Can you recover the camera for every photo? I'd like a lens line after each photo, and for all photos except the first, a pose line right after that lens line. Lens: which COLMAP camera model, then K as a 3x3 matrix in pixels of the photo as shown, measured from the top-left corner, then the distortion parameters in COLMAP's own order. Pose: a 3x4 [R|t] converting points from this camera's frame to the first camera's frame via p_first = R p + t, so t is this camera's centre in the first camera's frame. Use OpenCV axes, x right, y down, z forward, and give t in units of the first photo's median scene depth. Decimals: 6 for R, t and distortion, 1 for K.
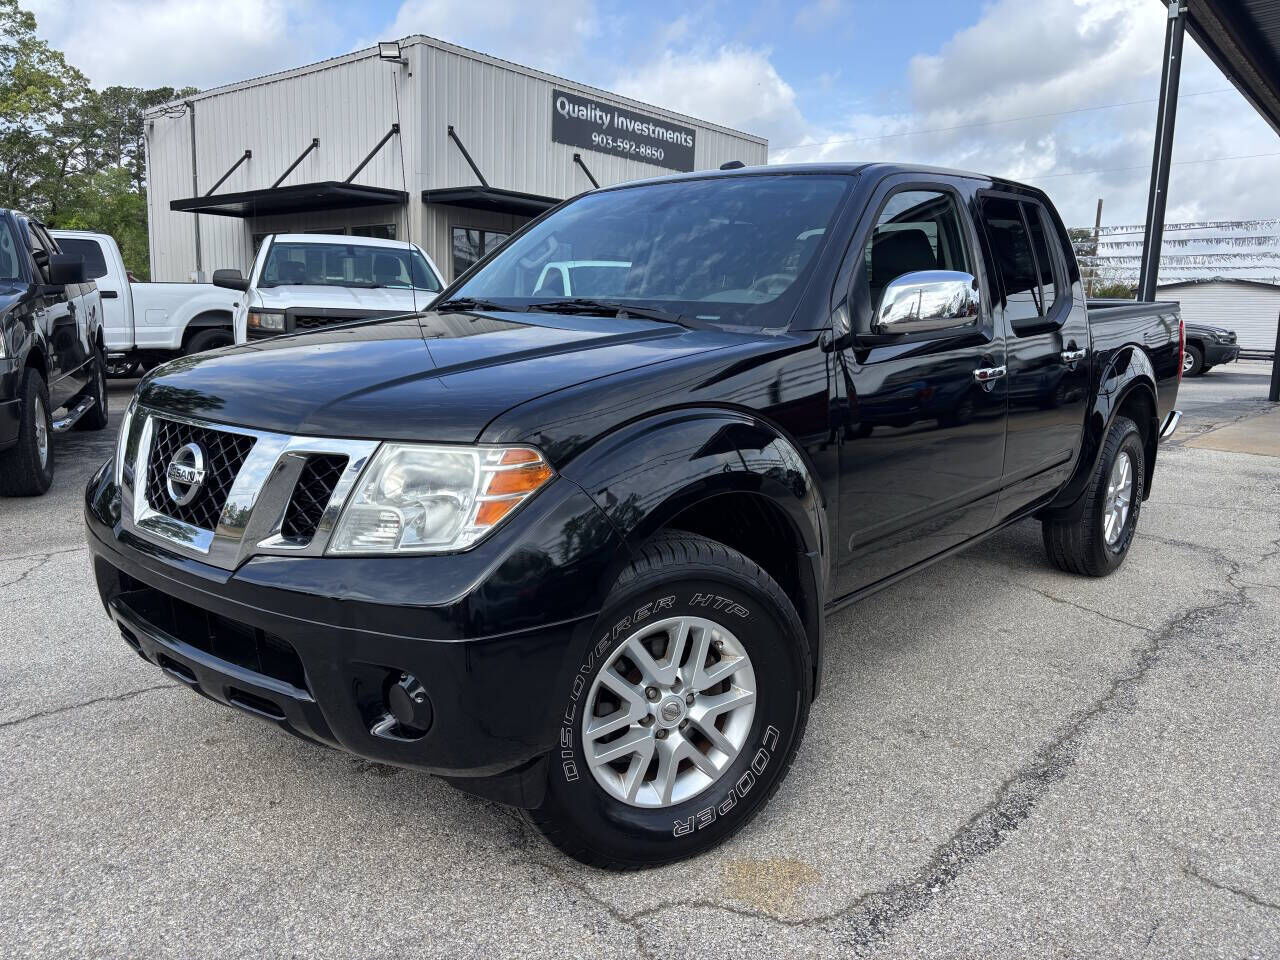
lens RADIAL K [[979.5, 0, 642.4], [0, 979.5, 481.9], [0, 0, 1]] dist [0.035825, -0.045363]
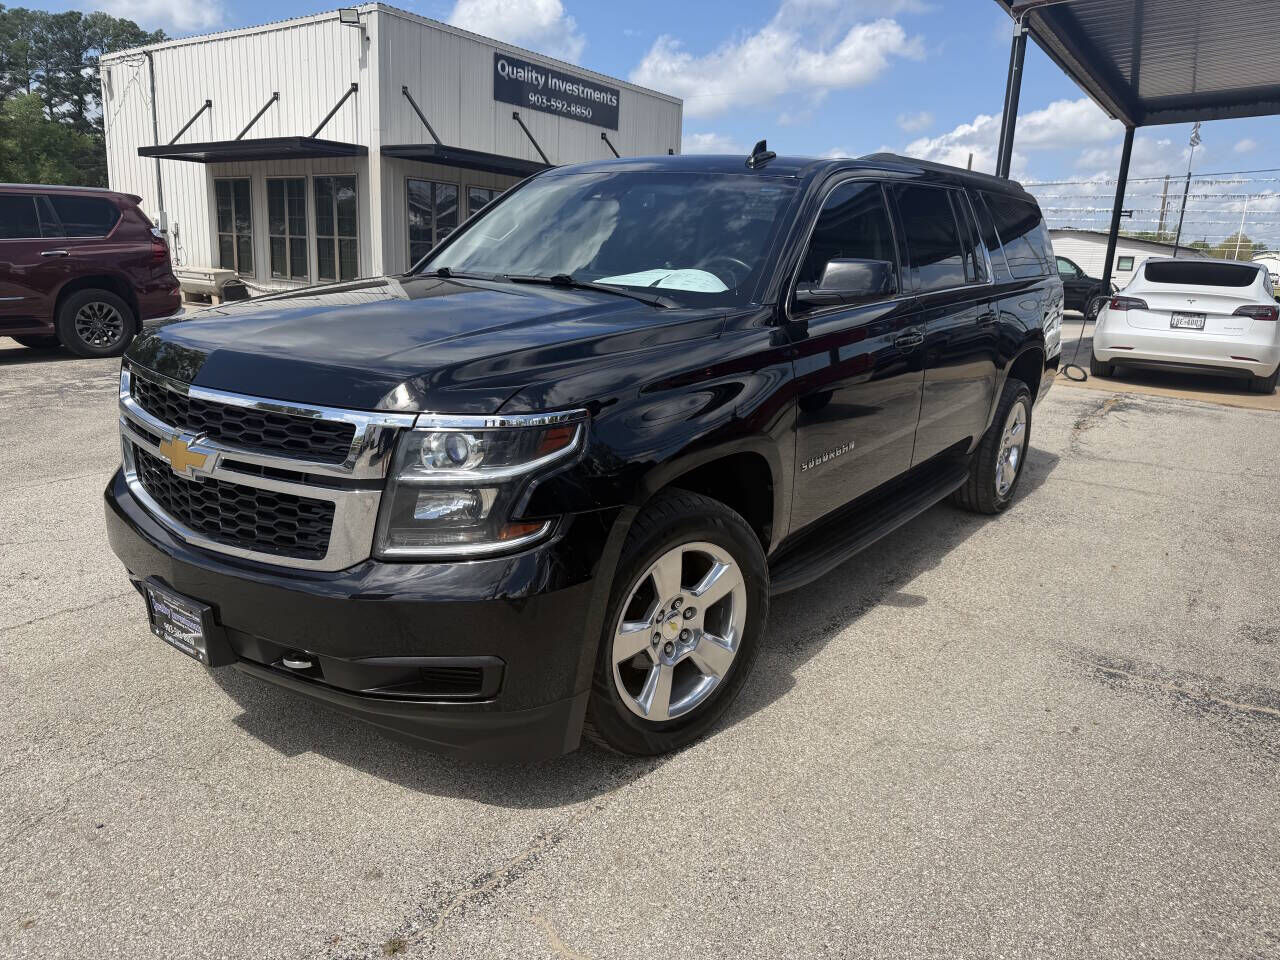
lens RADIAL K [[915.3, 0, 640.5], [0, 915.3, 485.1], [0, 0, 1]] dist [0.007969, -0.017770]
pose [[0.995659, -0.007894, 0.092745, -0.031517], [0.000136, 0.996519, 0.083362, 0.000896], [-0.093080, -0.082988, 0.992194, -0.095907]]
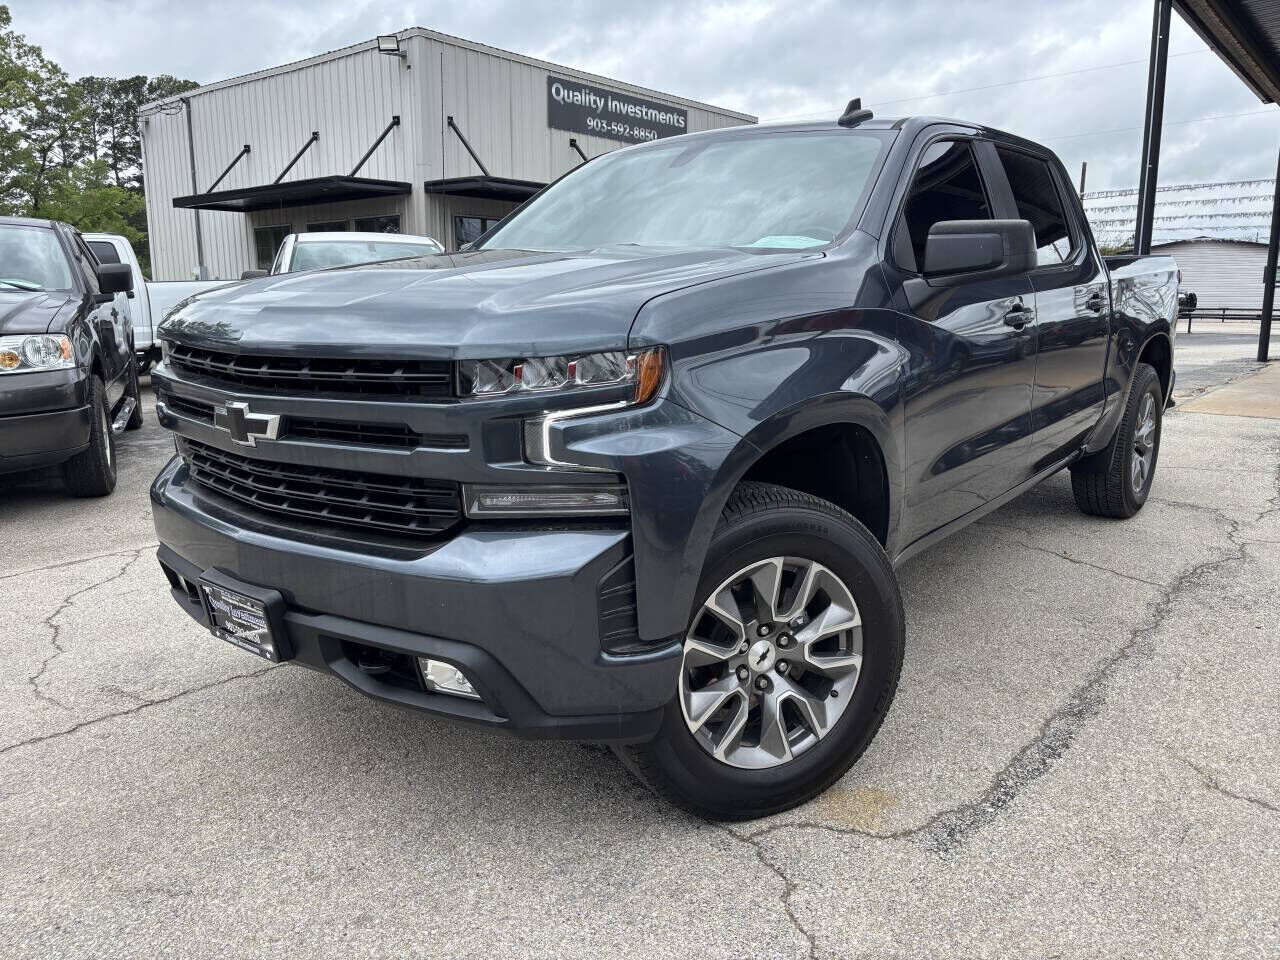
lens RADIAL K [[979.5, 0, 640.1], [0, 979.5, 480.2], [0, 0, 1]] dist [0.035825, -0.045363]
pose [[0.999430, -0.032990, 0.007151, -0.020170], [0.032825, 0.999215, 0.022176, -0.002939], [-0.007877, -0.021928, 0.999729, -0.026637]]
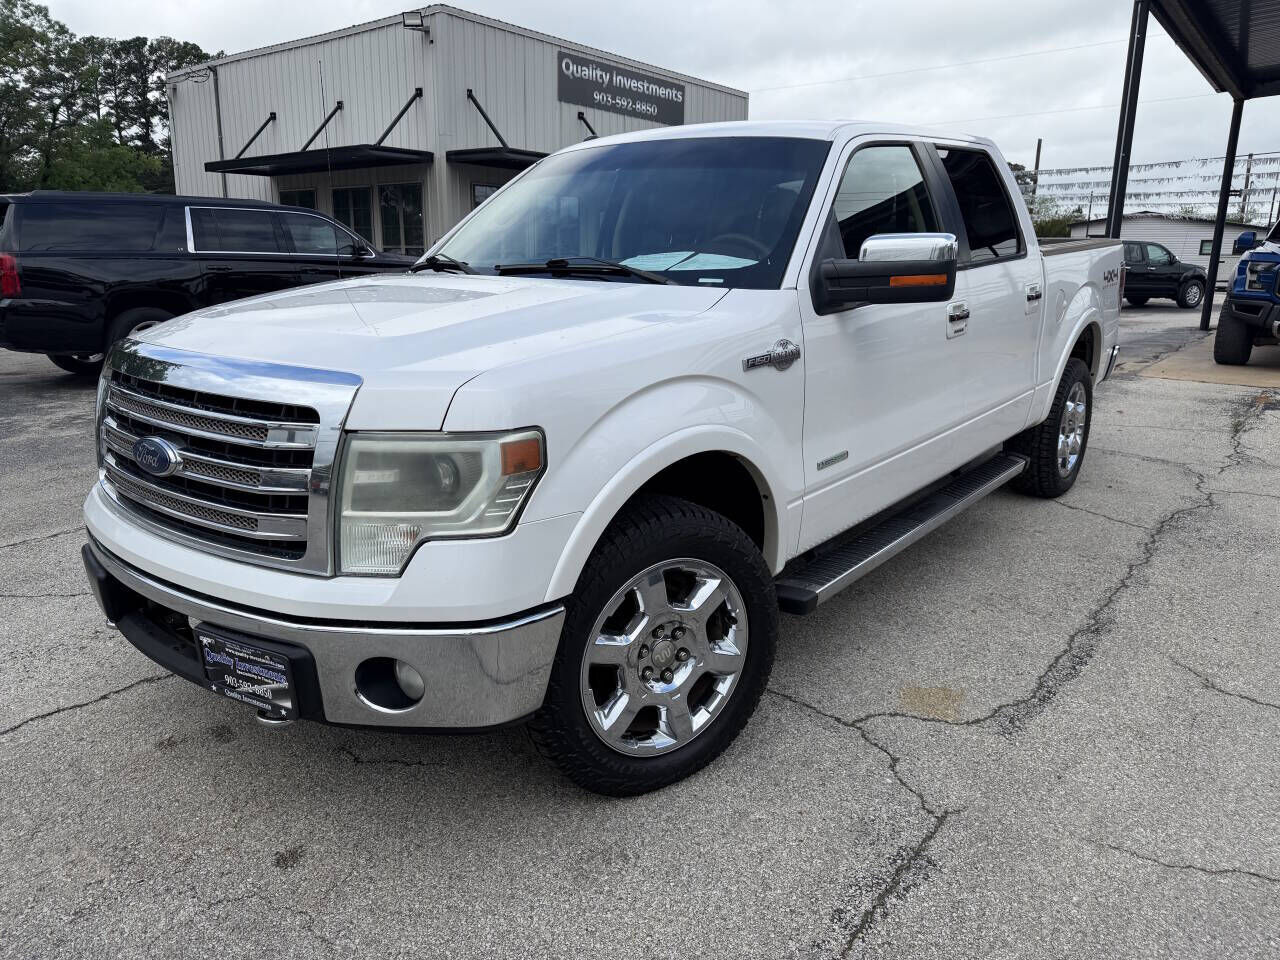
lens RADIAL K [[915.3, 0, 639.9], [0, 915.3, 485.6], [0, 0, 1]] dist [0.007969, -0.017770]
pose [[0.999177, -0.025364, 0.031640, -0.054243], [0.022702, 0.996386, 0.081850, -0.005562], [-0.033602, -0.081065, 0.996142, -0.050486]]
